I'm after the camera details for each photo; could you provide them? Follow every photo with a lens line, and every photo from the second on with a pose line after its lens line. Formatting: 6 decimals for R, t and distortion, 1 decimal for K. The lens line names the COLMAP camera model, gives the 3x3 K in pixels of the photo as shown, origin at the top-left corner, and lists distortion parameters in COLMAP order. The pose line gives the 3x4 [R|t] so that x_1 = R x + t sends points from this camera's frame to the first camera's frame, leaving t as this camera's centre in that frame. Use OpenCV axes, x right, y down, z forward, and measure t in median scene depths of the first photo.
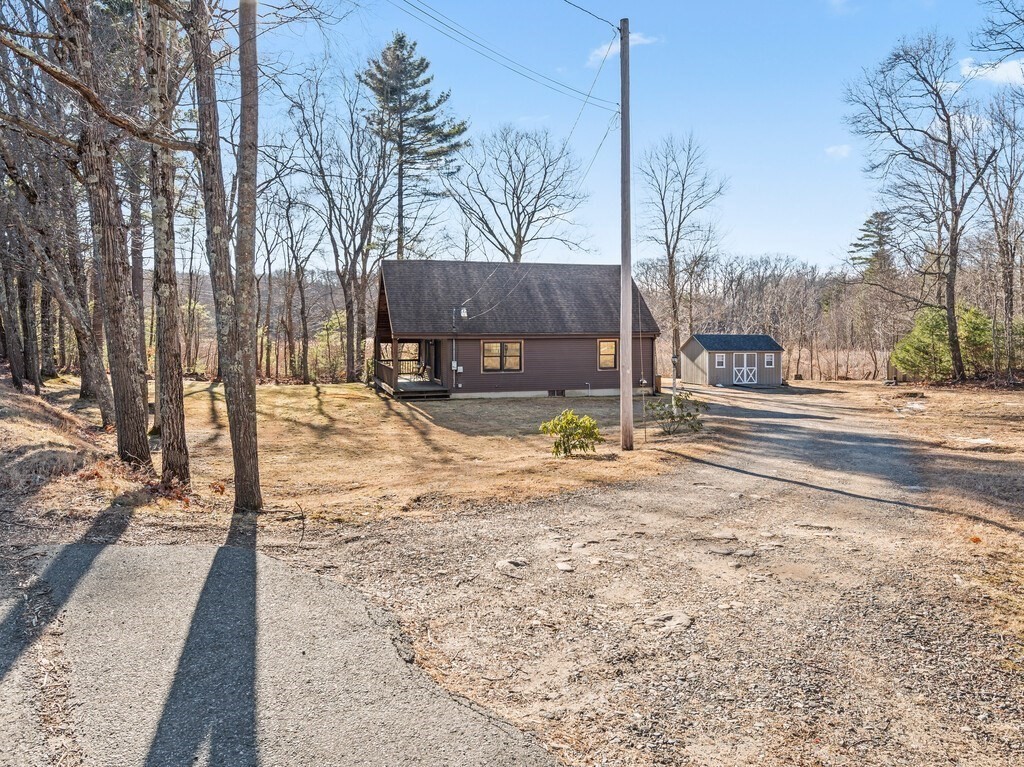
lens RADIAL K [[659.2, 0, 512.5], [0, 659.2, 382.2], [0, 0, 1]] dist [-0.001844, -0.000098]
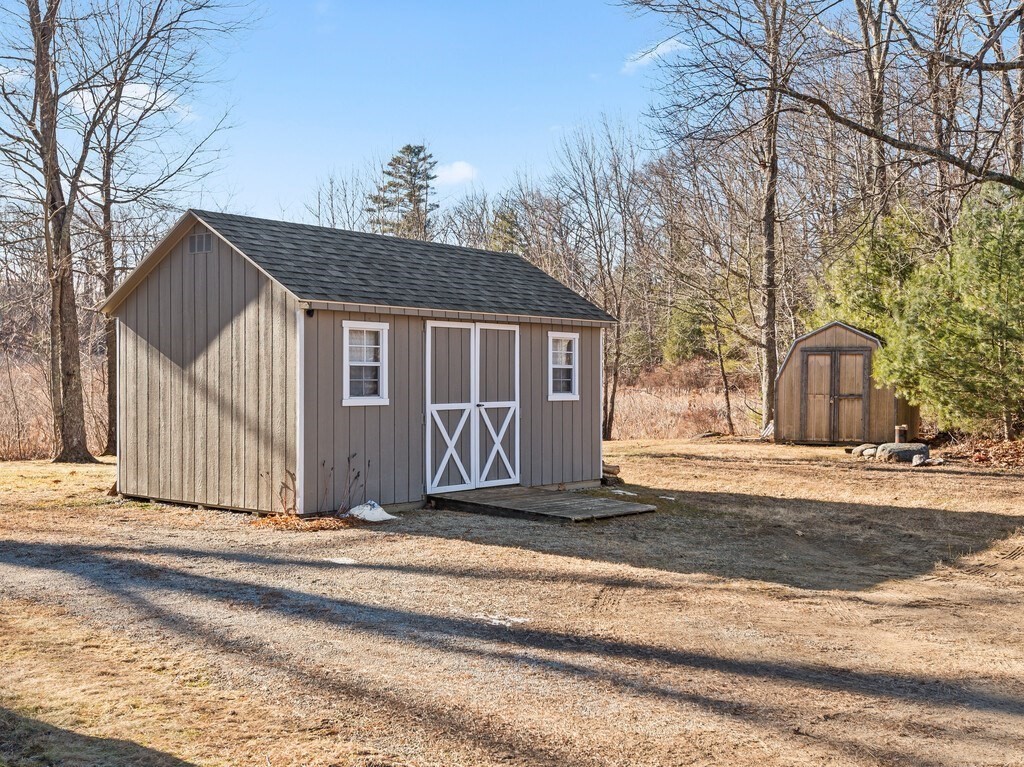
lens RADIAL K [[1038.6, 0, 511.7], [0, 1038.6, 384.6], [0, 0, 1]] dist [0.017684, 0.000000]
pose [[0.785446, -0.004962, 0.618910, 0.178265], [0.039492, 0.998332, -0.042114, -0.014460], [-0.617668, 0.057521, 0.784332, 0.756918]]
